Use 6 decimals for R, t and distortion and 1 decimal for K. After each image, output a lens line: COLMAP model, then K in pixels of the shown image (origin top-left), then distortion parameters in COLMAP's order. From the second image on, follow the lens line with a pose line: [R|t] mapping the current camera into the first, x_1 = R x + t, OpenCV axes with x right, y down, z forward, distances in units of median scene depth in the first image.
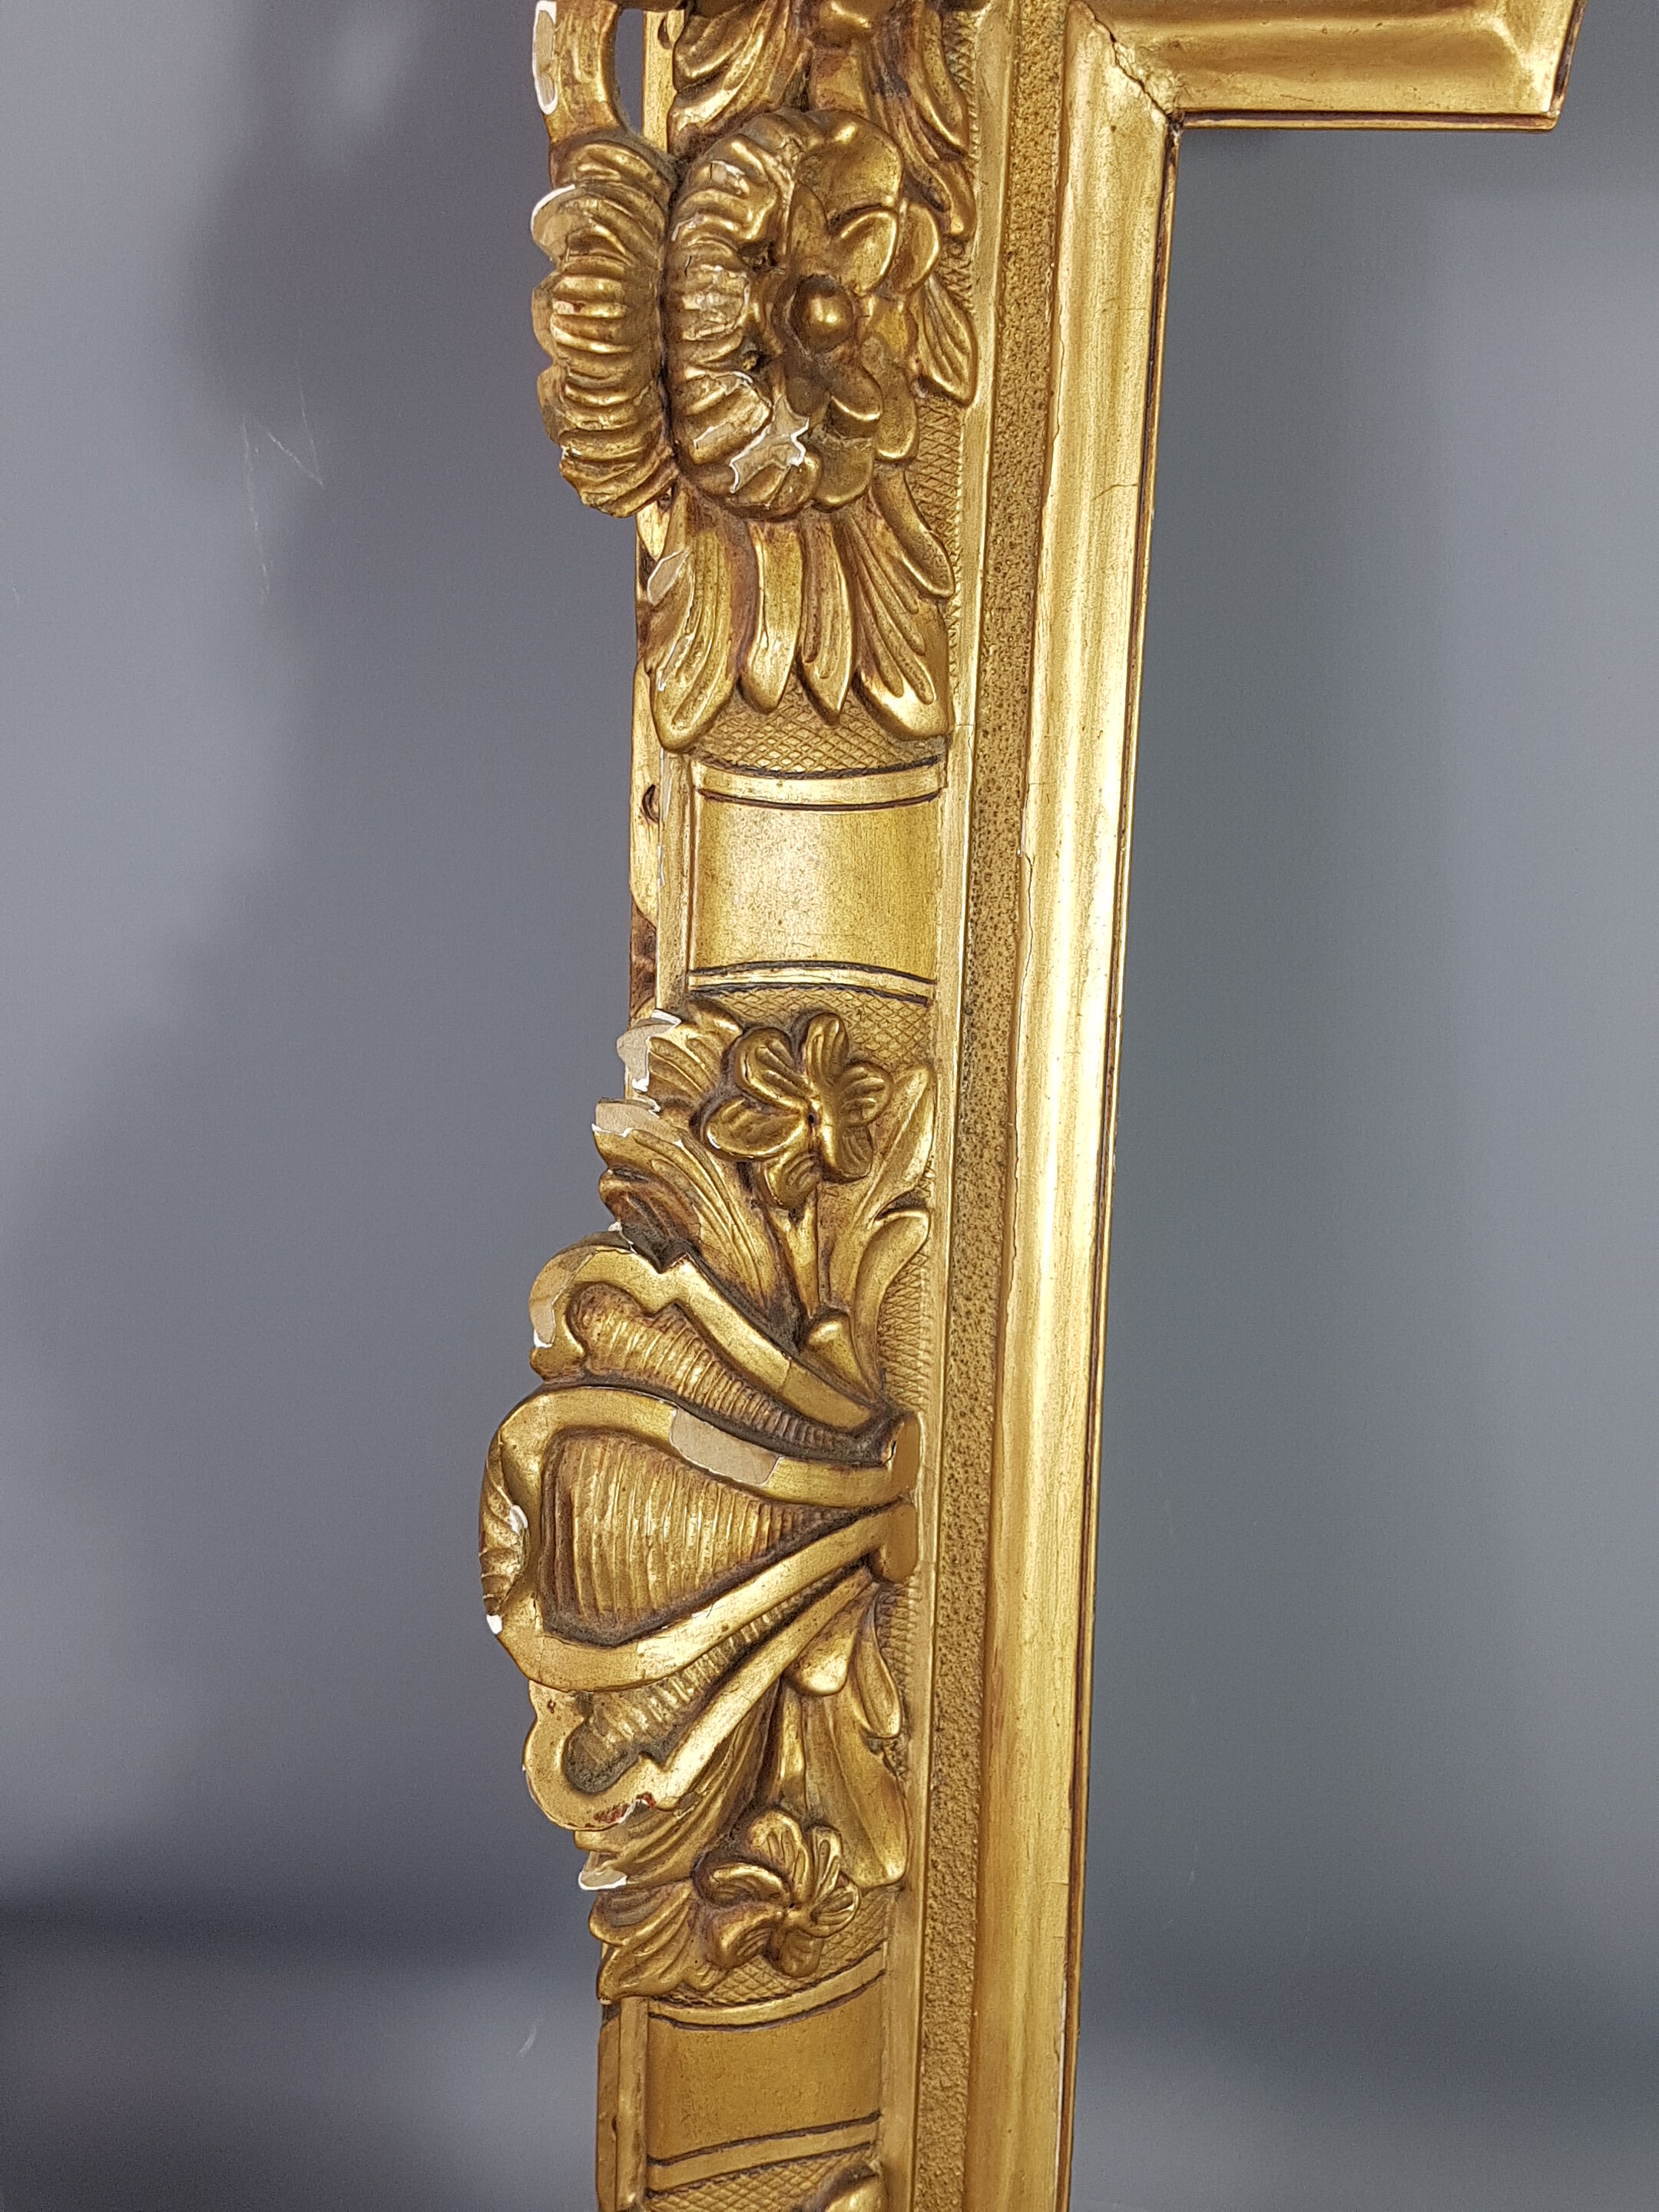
lens RADIAL K [[2294.8, 0, 747.3], [0, 2294.8, 1057.5], [0, 0, 1]] dist [0.253342, -0.526879]
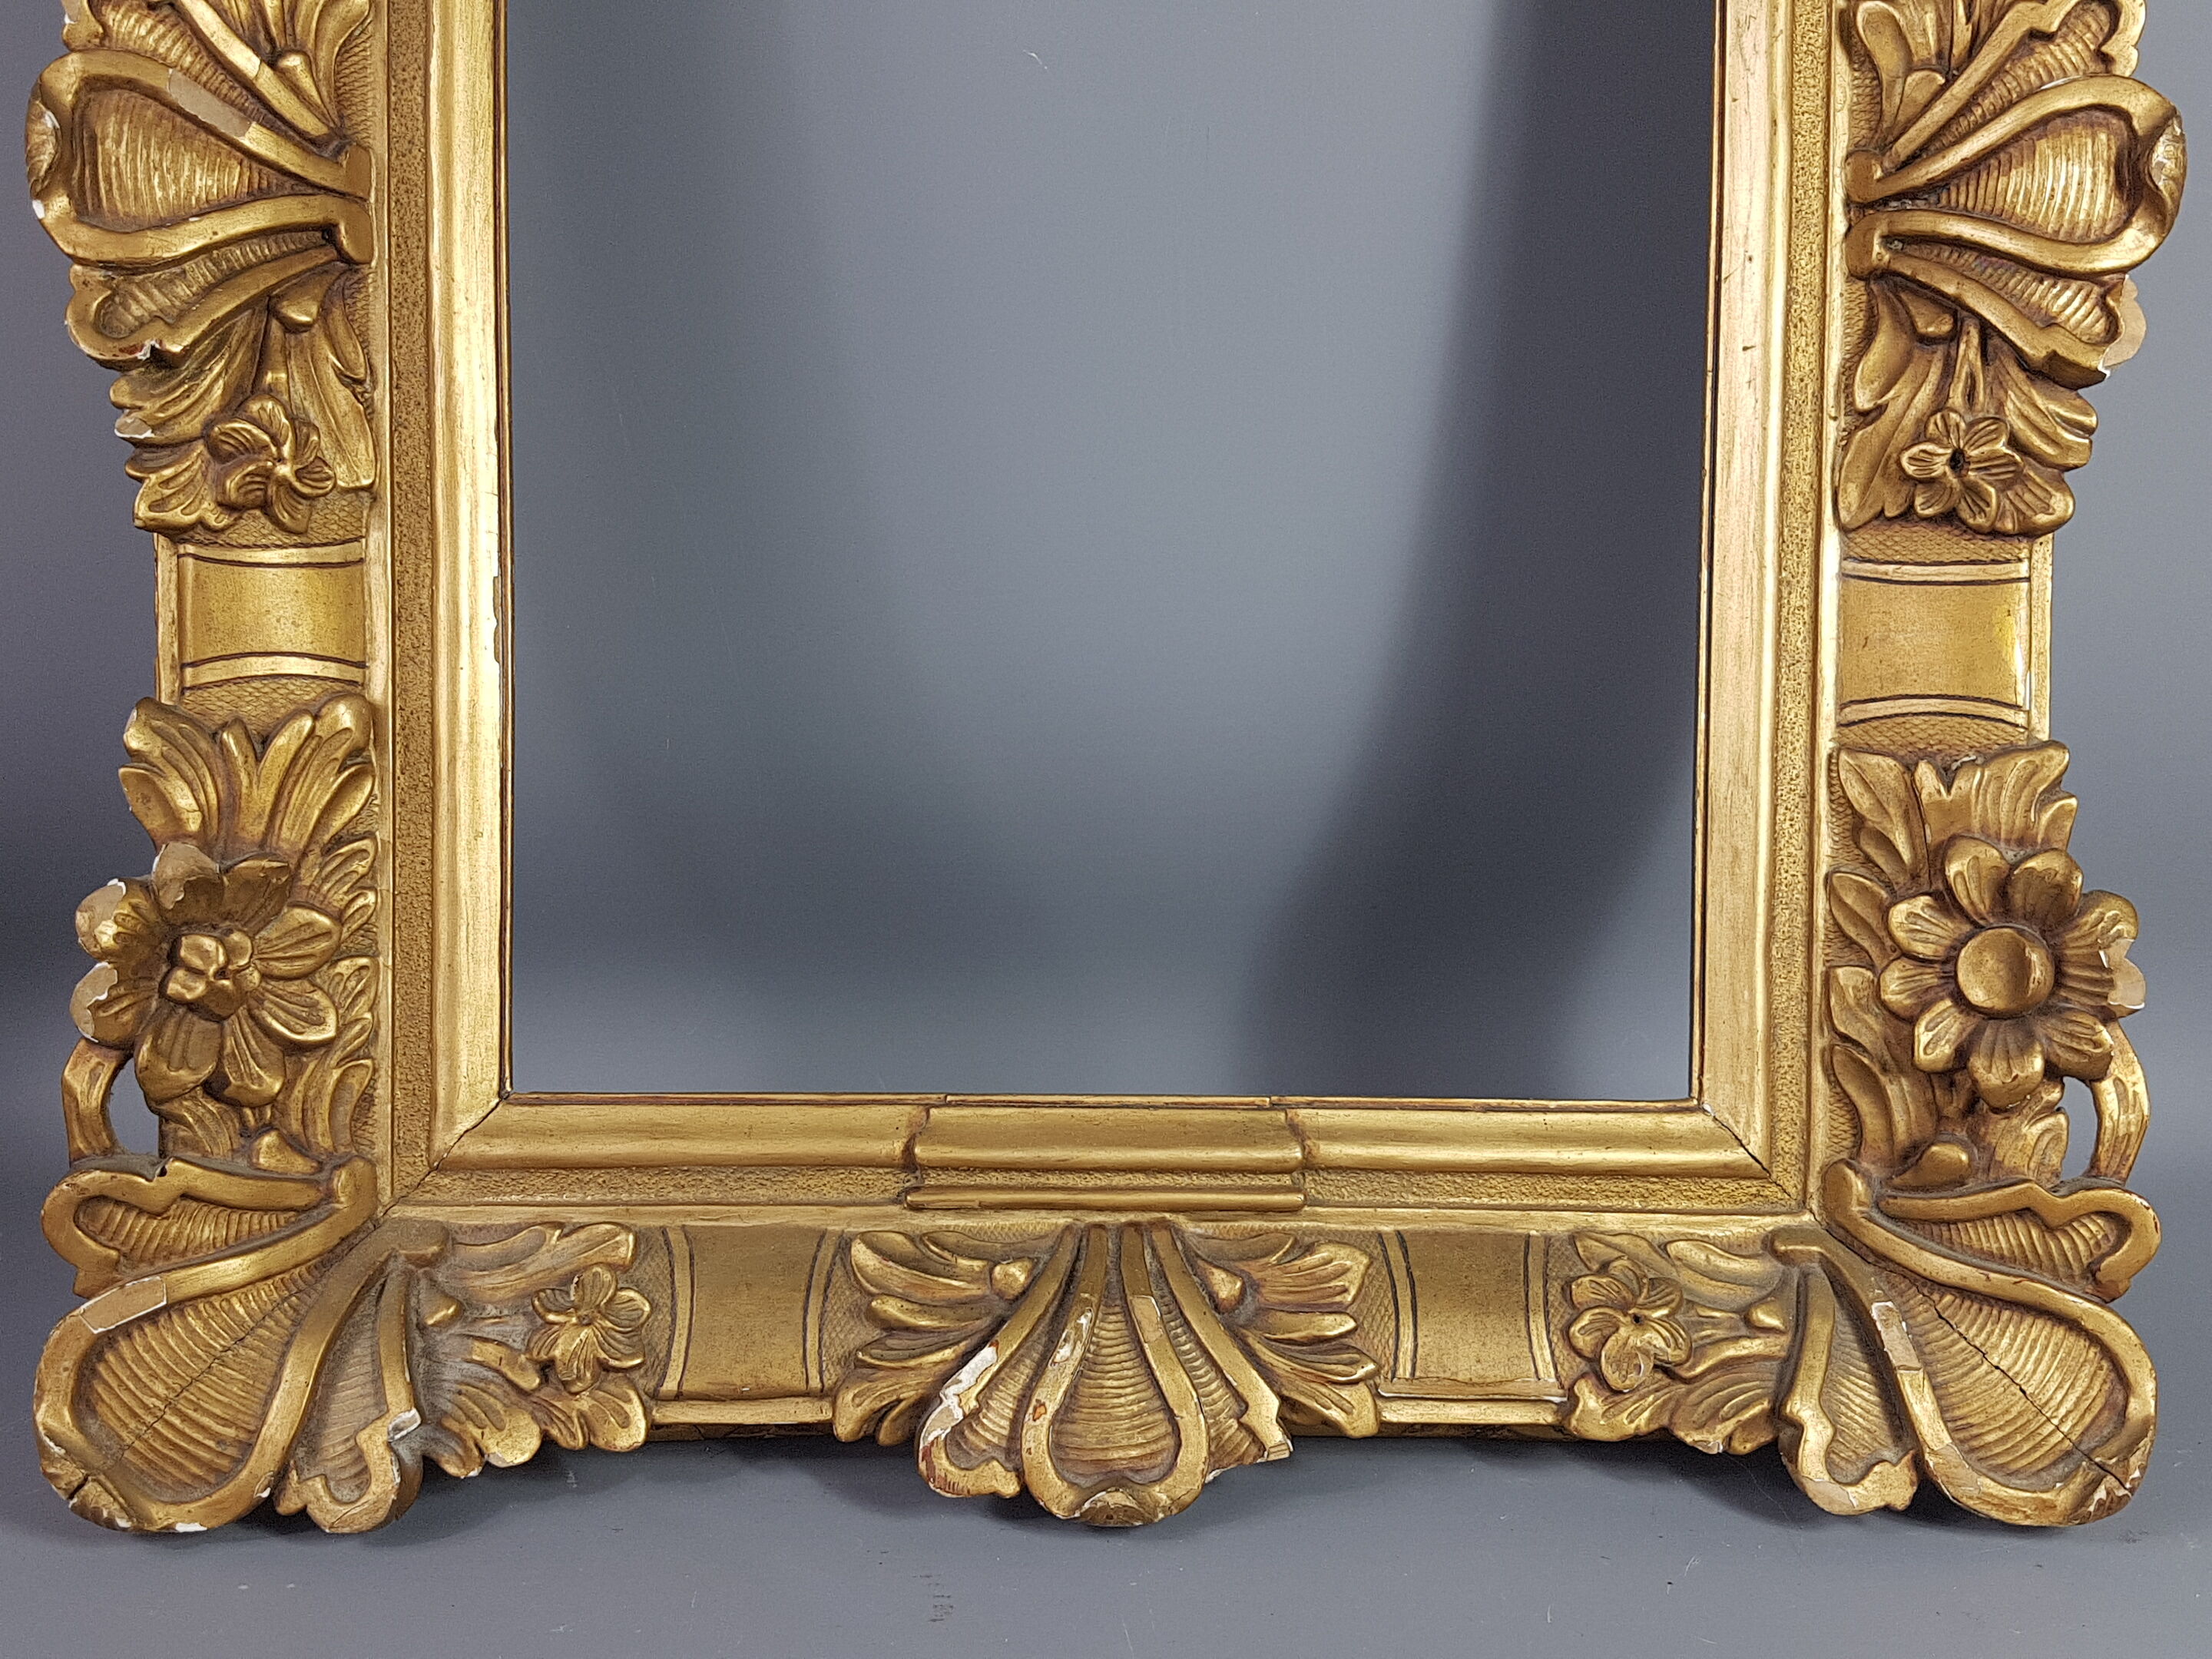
lens RADIAL K [[2294.8, 0, 1097.8], [0, 2294.8, 934.1], [0, 0, 1]] dist [0.253342, -0.526879]
pose [[0.972944, -0.031895, 0.228830, 0.170916], [0.049497, 0.996205, -0.071595, 0.801230], [-0.225678, 0.080984, 0.970830, -0.484141]]
